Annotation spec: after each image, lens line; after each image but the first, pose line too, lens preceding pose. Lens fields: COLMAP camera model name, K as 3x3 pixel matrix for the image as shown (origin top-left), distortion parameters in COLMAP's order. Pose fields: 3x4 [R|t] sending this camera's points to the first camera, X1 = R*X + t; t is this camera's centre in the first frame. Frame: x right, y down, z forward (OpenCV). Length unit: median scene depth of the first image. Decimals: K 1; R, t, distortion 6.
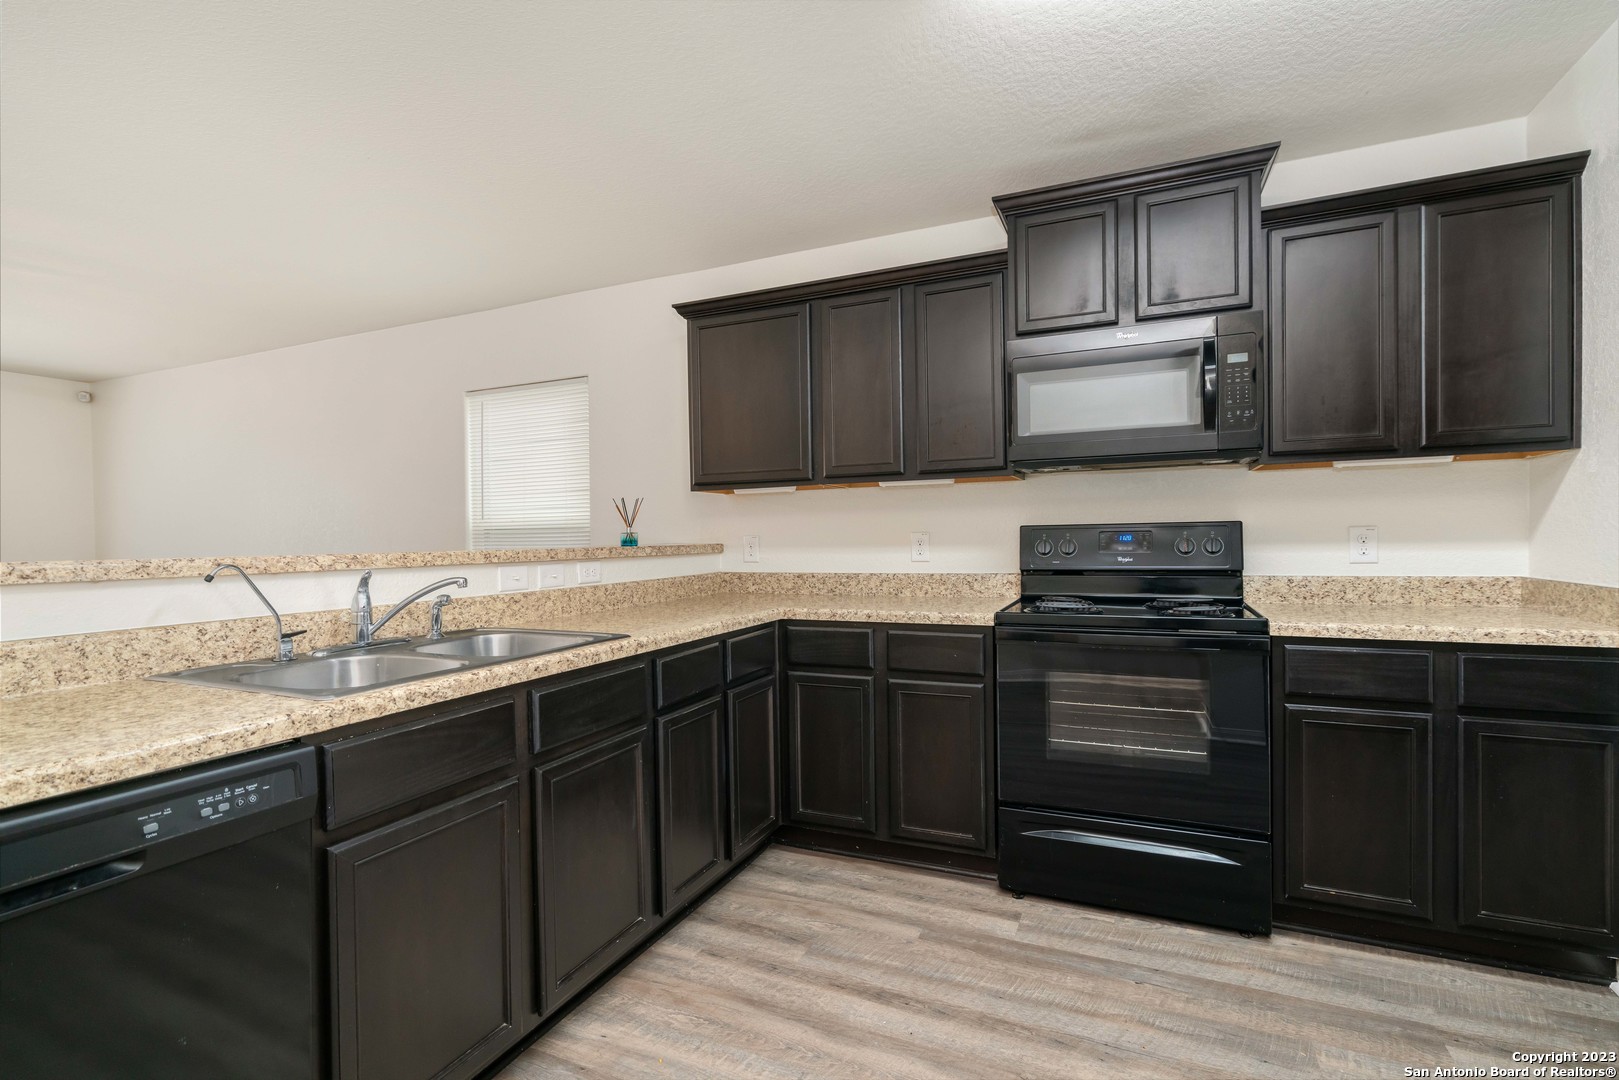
lens RADIAL K [[750.8, 0, 806.0], [0, 750.8, 548.5], [0, 0, 1]] dist [-0.001736, 0.000729]
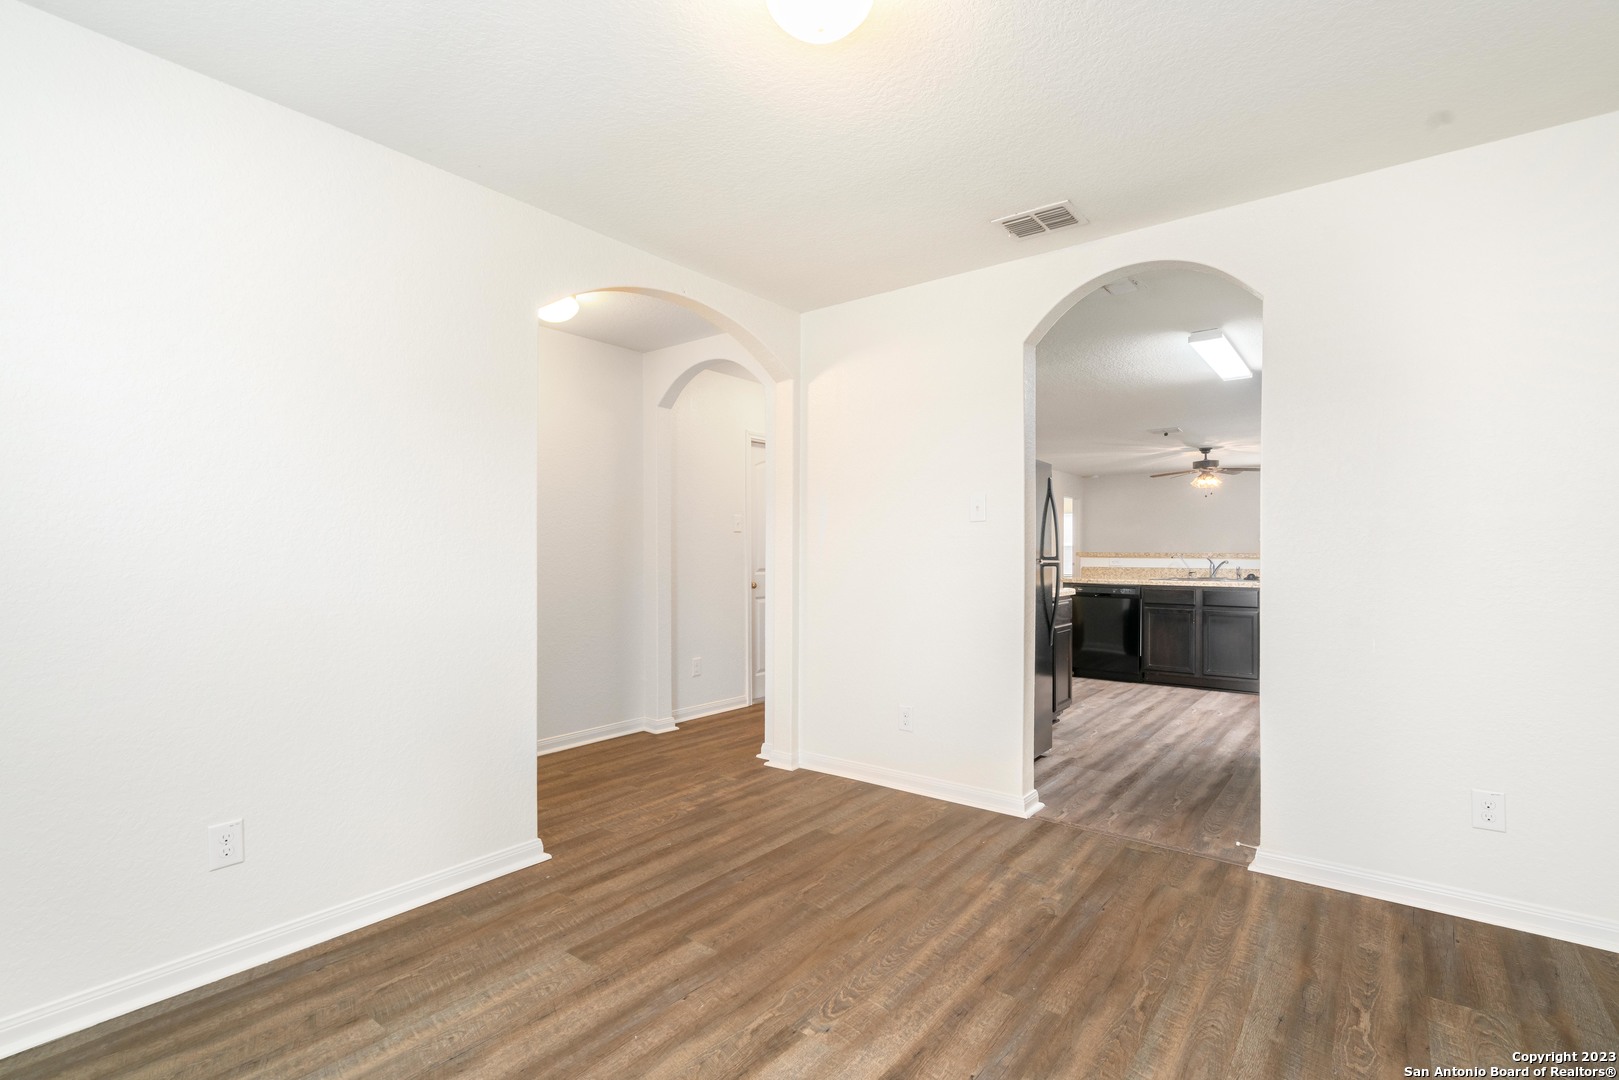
lens RADIAL K [[750.8, 0, 806.0], [0, 750.8, 548.5], [0, 0, 1]] dist [-0.001736, 0.000729]
pose [[-0.241013, 0.009340, -0.970477, 2.571444], [-0.014959, 0.999799, 0.013337, -0.027649], [0.970407, 0.017732, -0.240825, -0.030757]]
